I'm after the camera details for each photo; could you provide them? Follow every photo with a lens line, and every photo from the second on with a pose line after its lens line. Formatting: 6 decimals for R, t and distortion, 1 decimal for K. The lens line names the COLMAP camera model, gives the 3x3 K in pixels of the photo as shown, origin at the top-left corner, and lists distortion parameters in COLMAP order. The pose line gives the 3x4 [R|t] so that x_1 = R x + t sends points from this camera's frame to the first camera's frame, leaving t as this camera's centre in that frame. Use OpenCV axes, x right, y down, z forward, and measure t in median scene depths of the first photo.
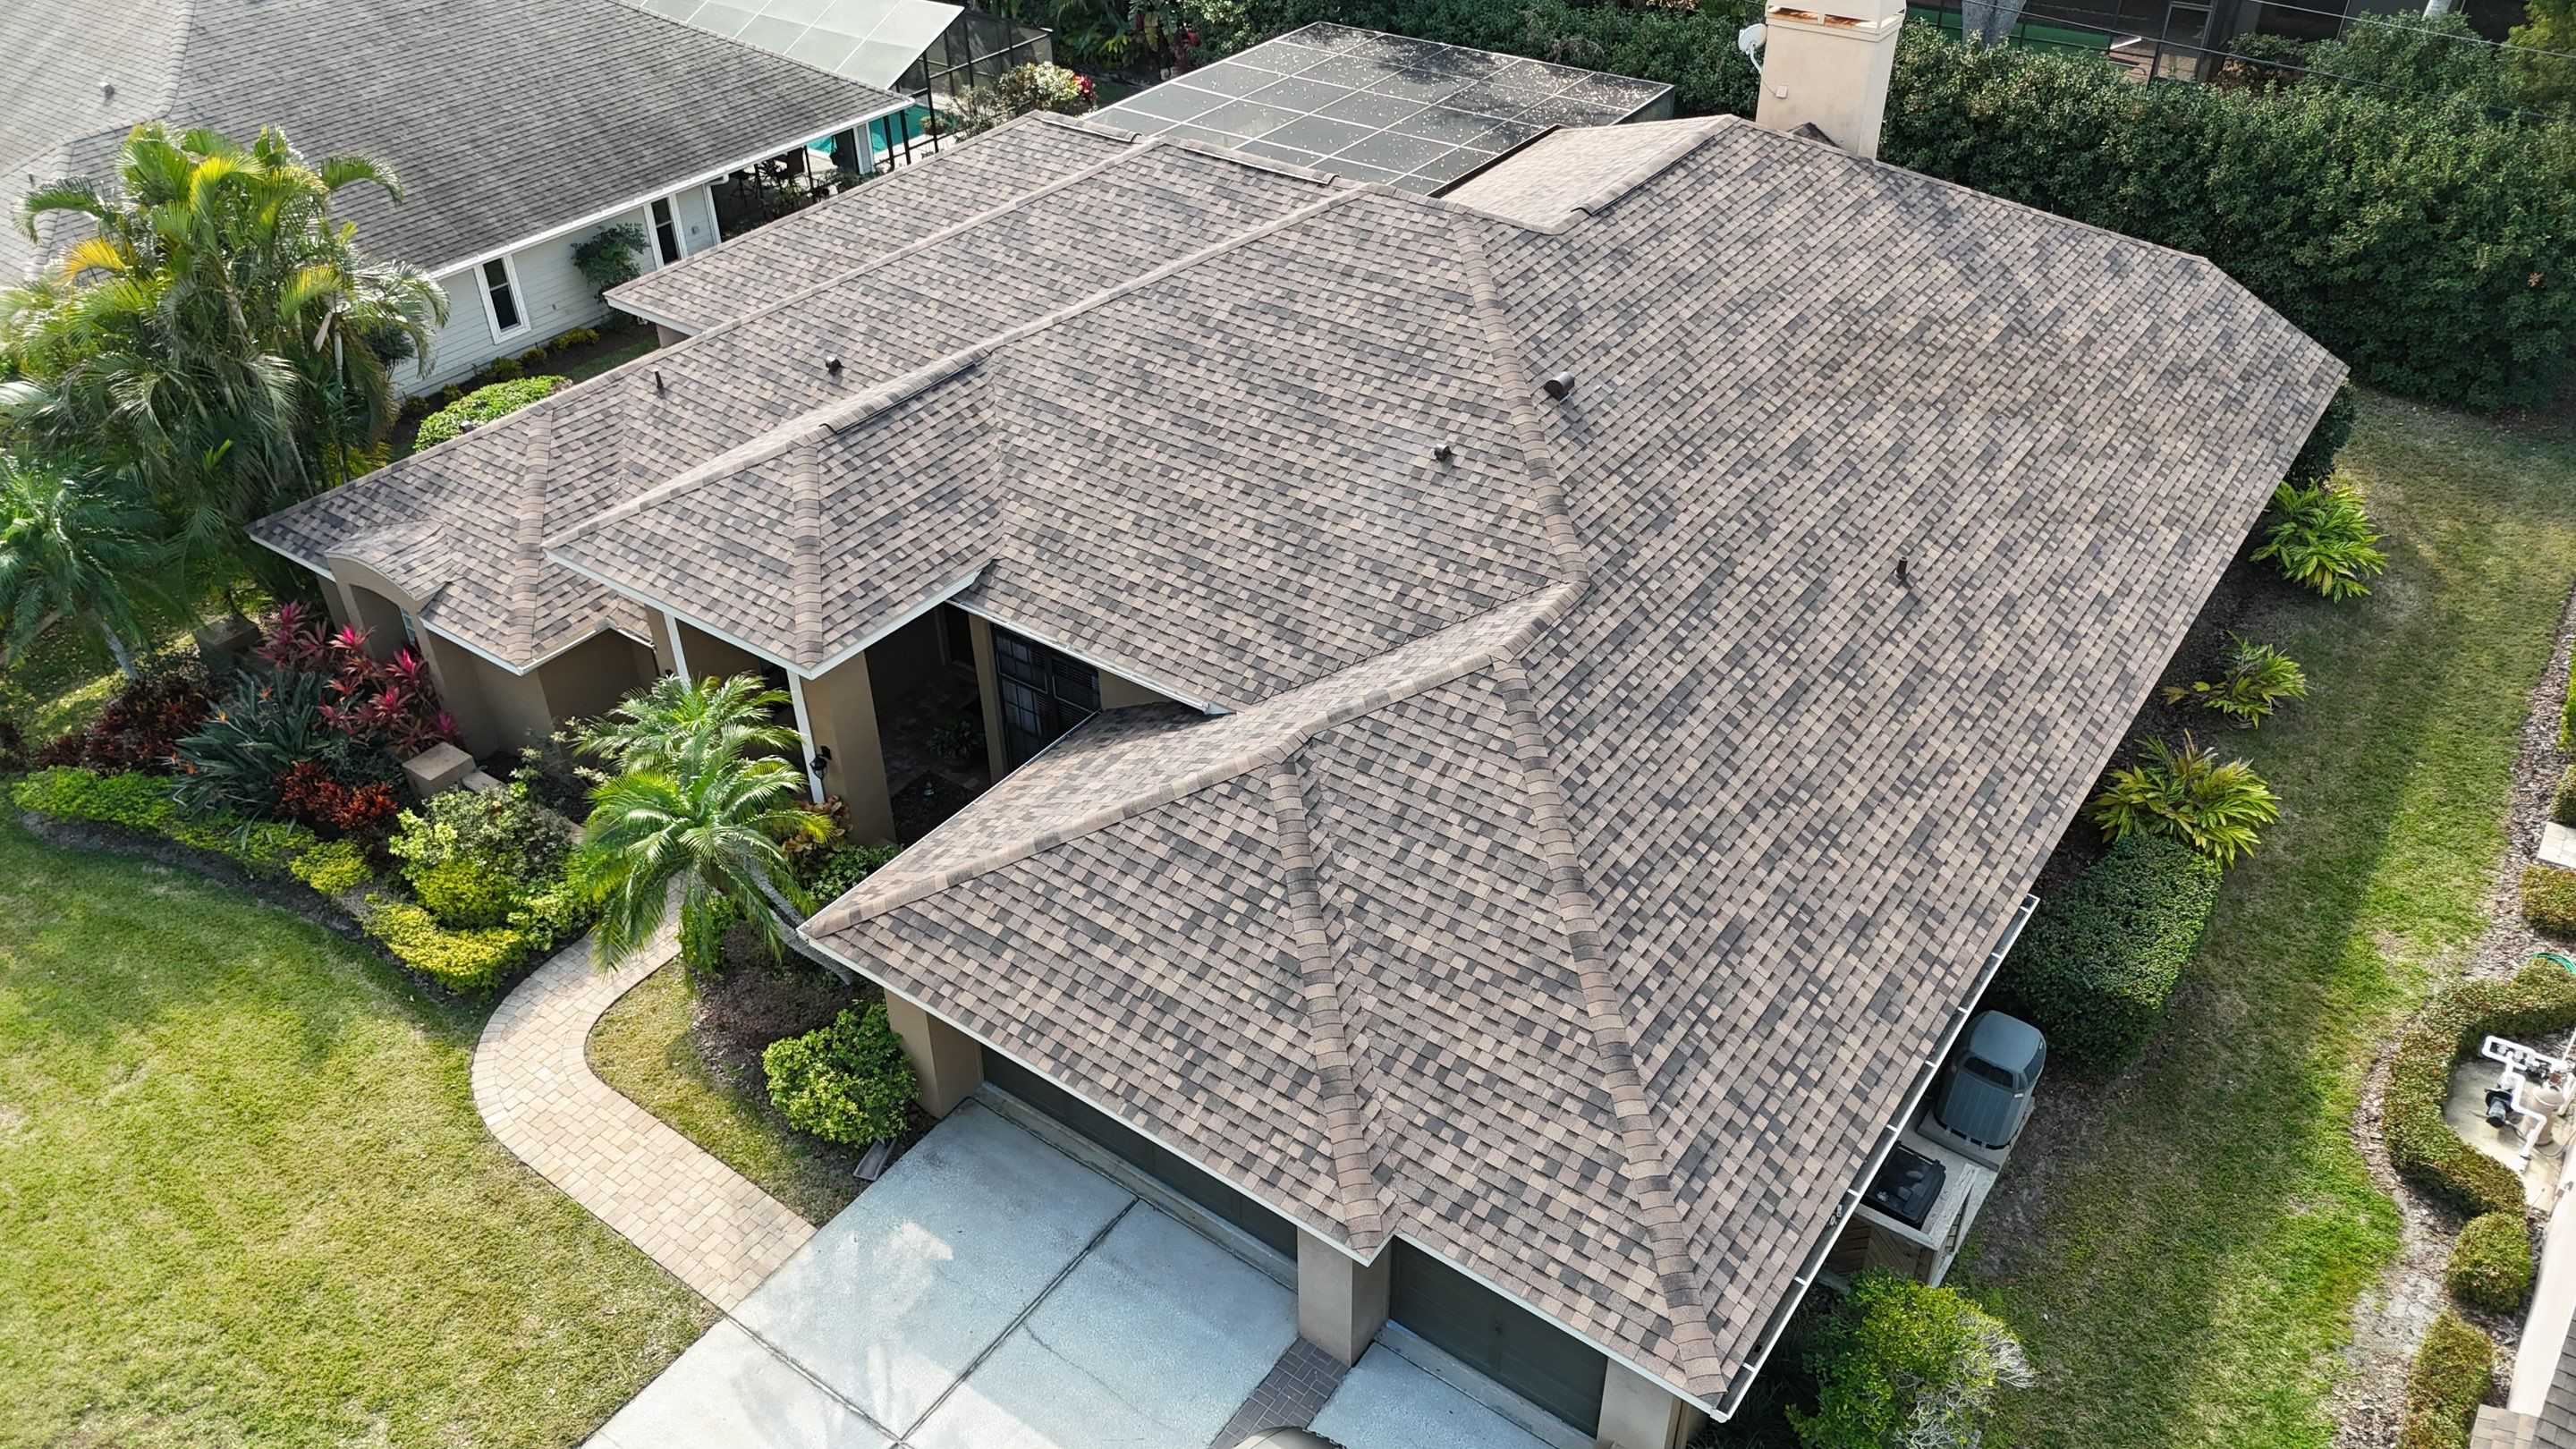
lens RADIAL K [[1896.8, 0, 1283.2], [0, 1896.8, 705.6], [0, 0, 1]] dist [0.088382, -0.096953]
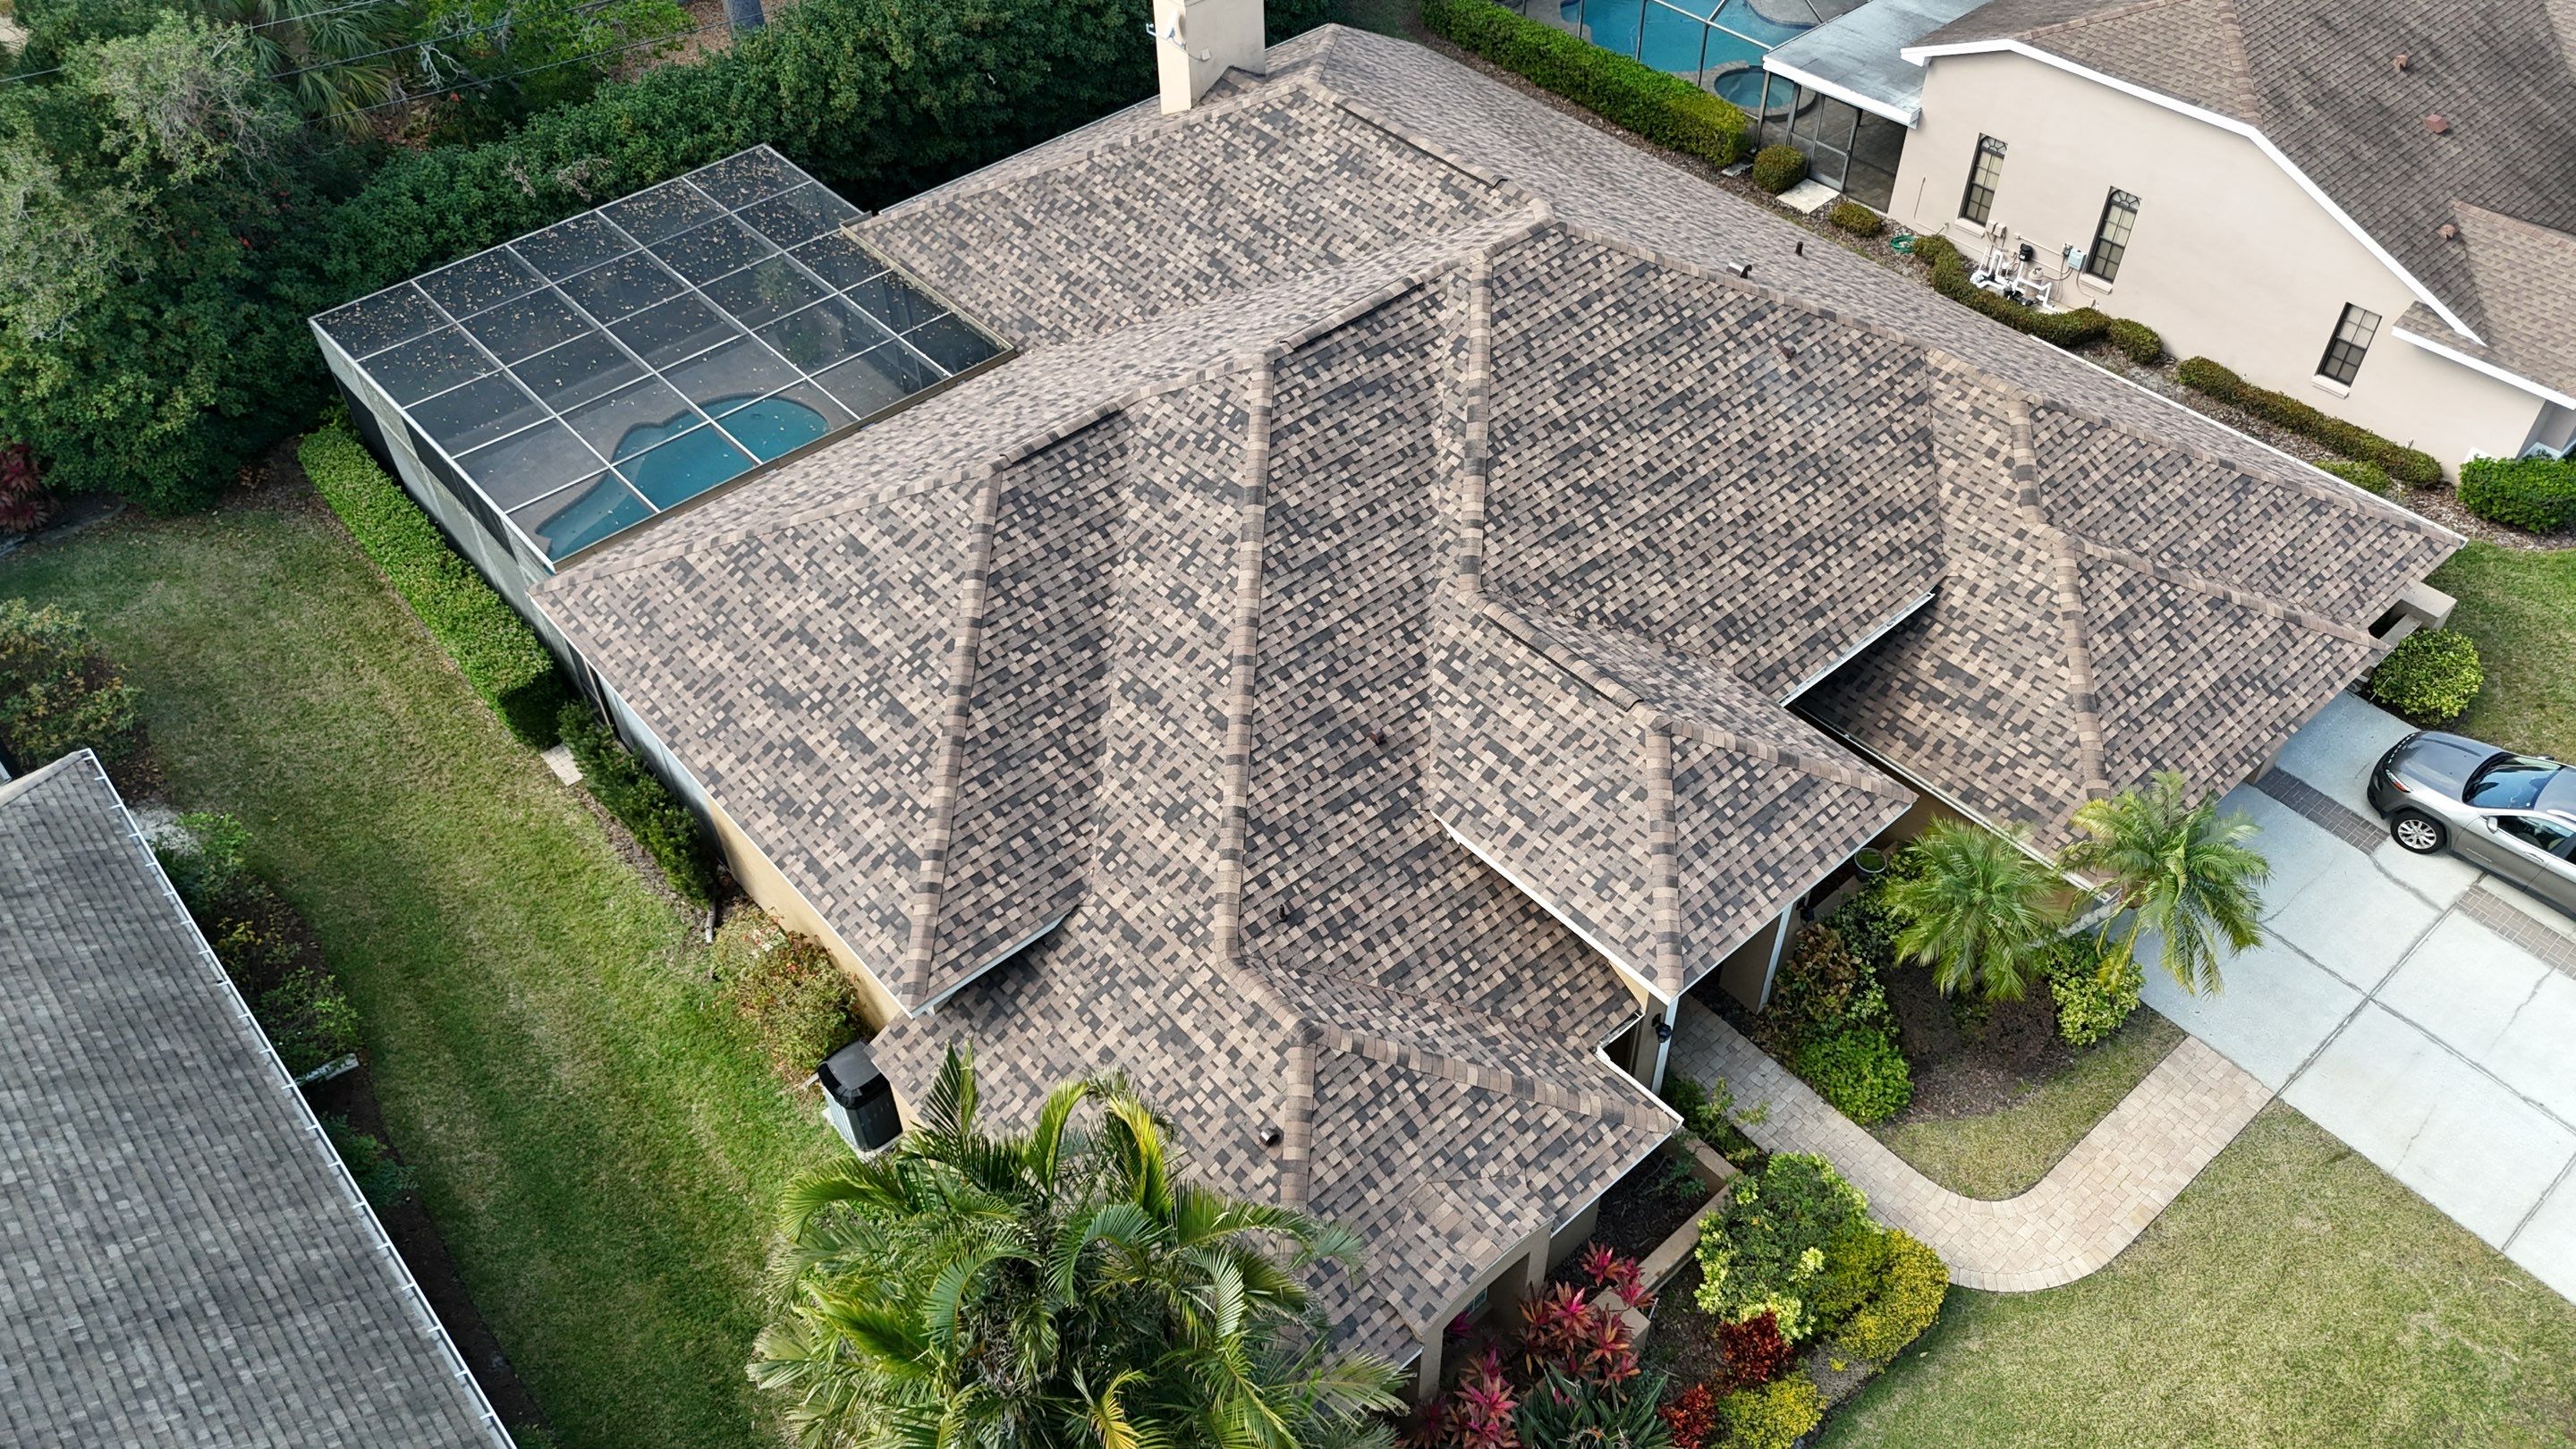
lens RADIAL K [[1896.8, 0, 1291.0], [0, 1896.8, 726.6], [0, 0, 1]] dist [0.088382, -0.096953]
pose [[0.224362, -0.683162, 0.694947, -1.097429], [0.574991, 0.668568, 0.471595, -0.796780], [-0.786795, 0.293780, 0.542813, 0.683723]]
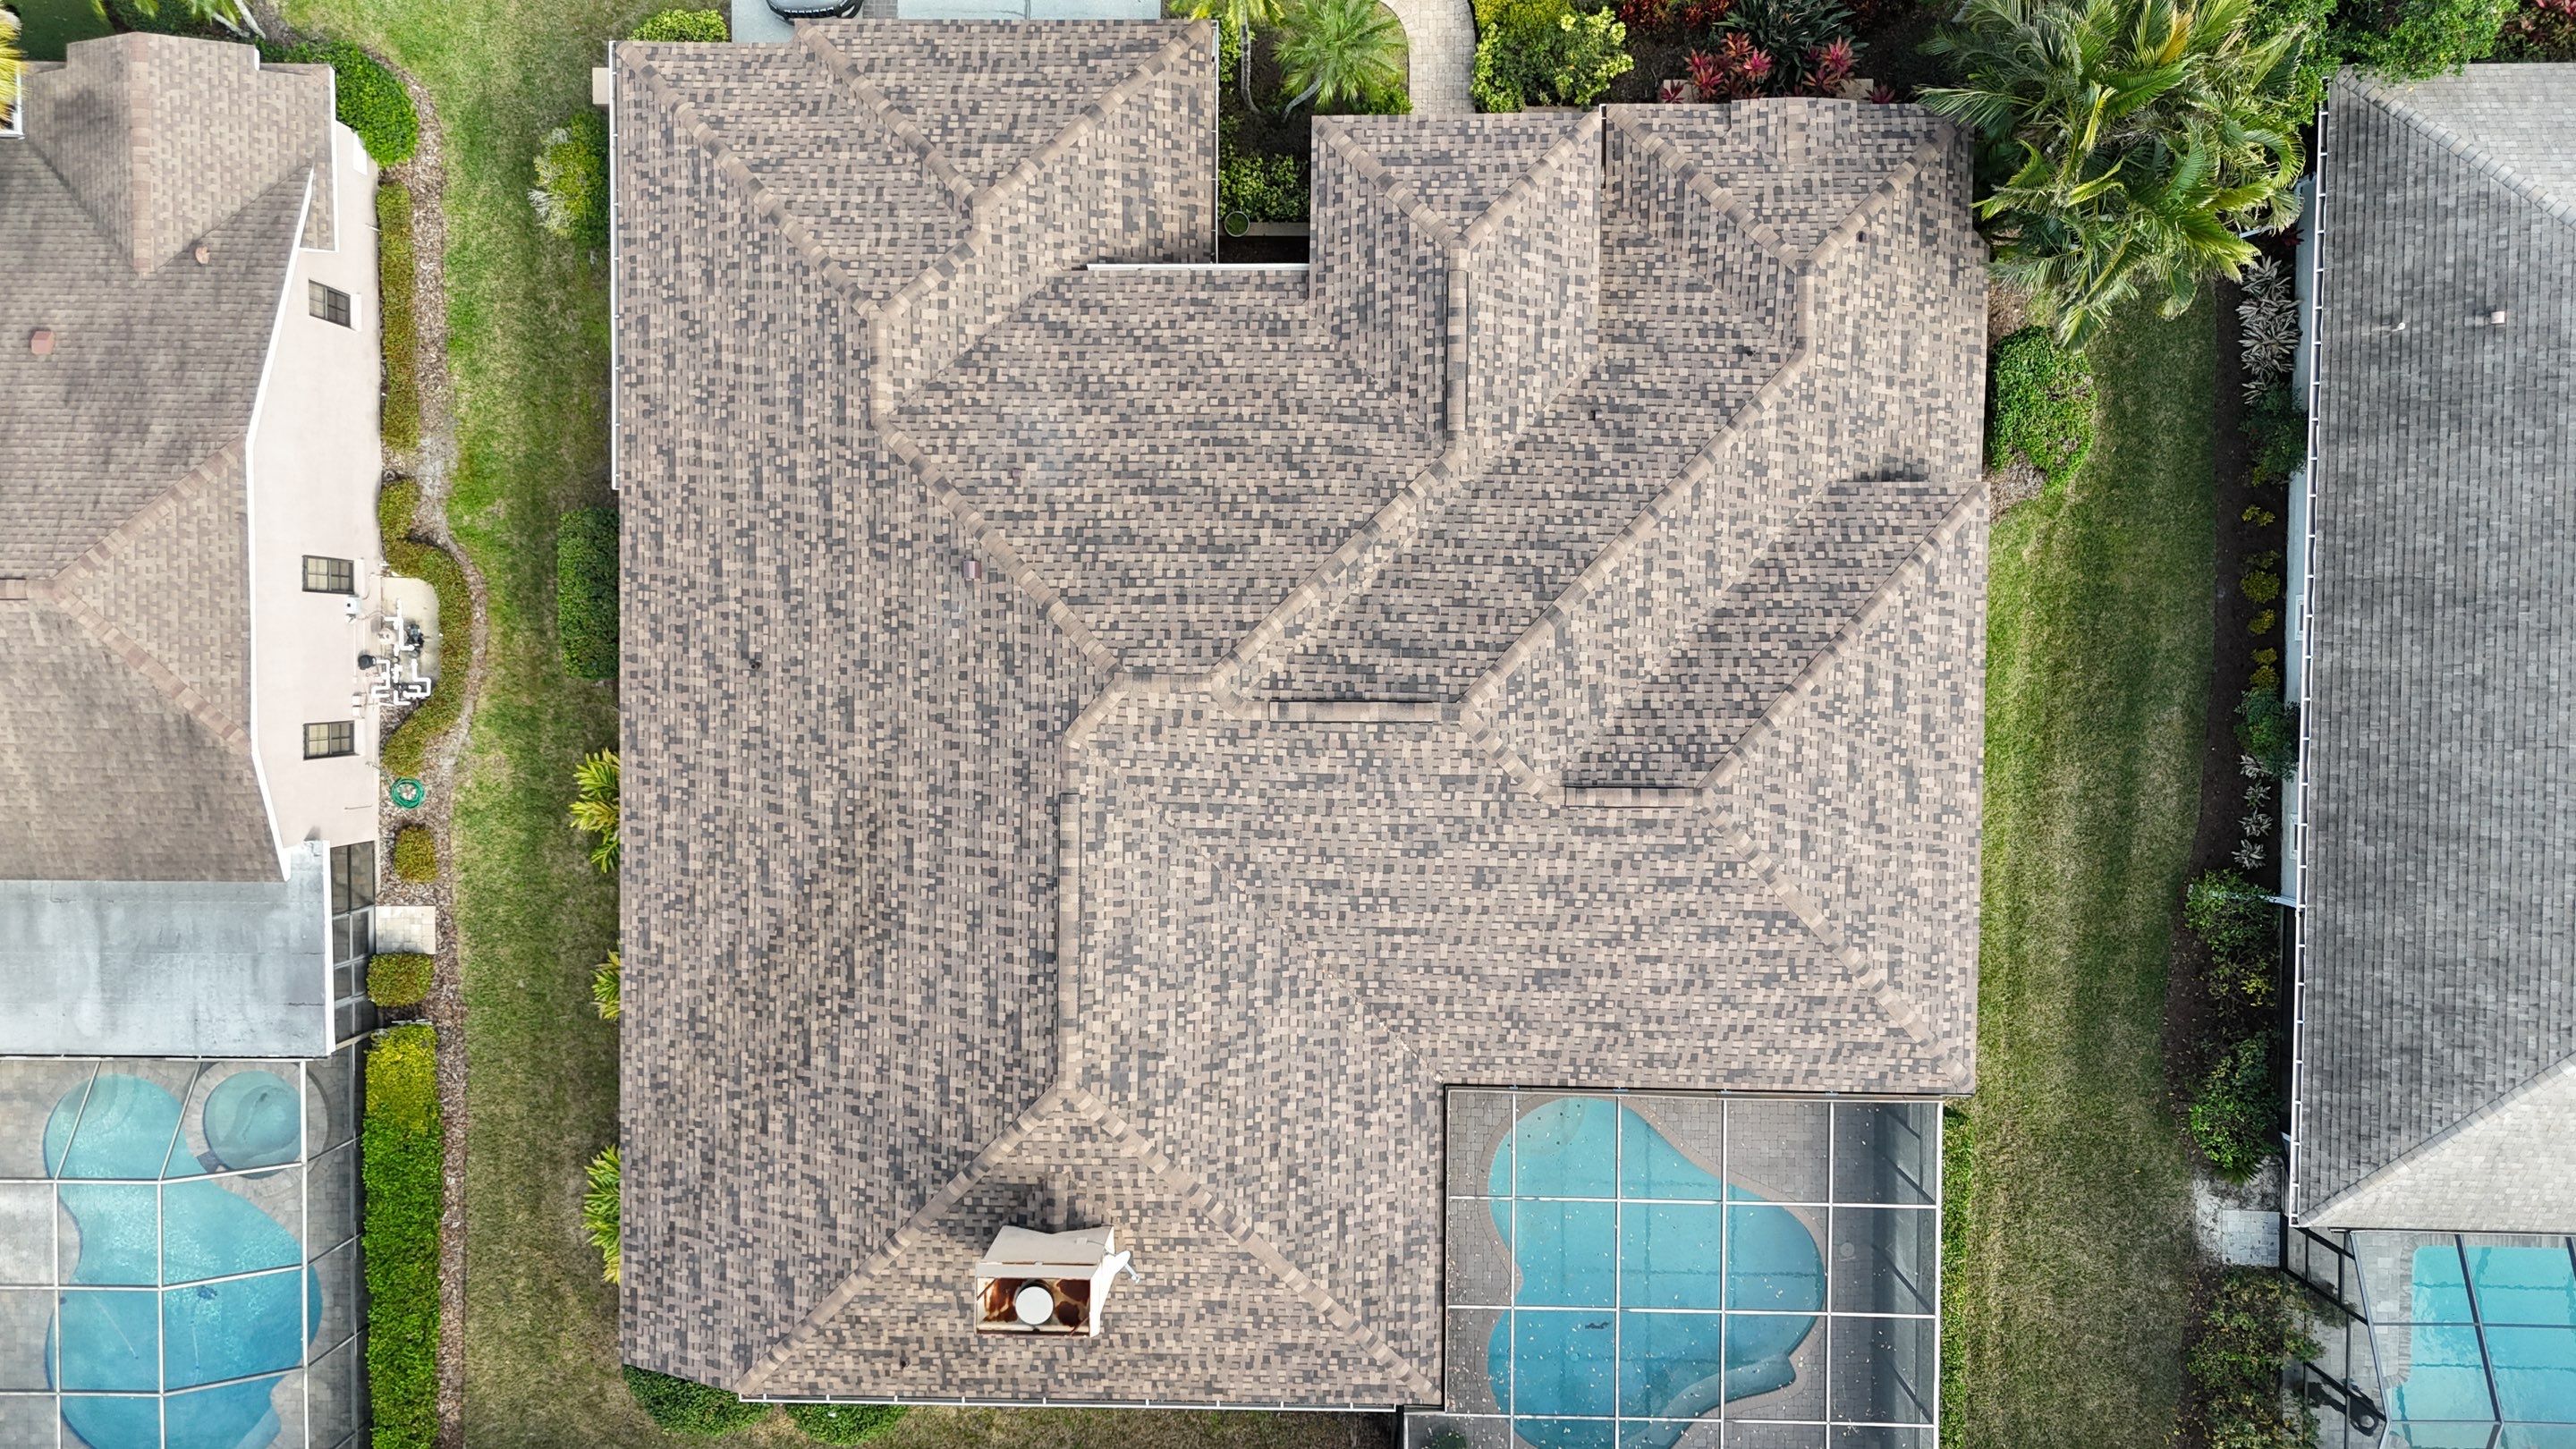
lens RADIAL K [[1896.8, 0, 1294.7], [0, 1896.8, 720.1], [0, 0, 1]] dist [0.088382, -0.096953]
pose [[-0.815609, 0.576191, 0.052775, -0.050093], [-0.304561, -0.505078, 0.807551, -1.451767], [0.491959, 0.642573, 0.587431, 0.441522]]
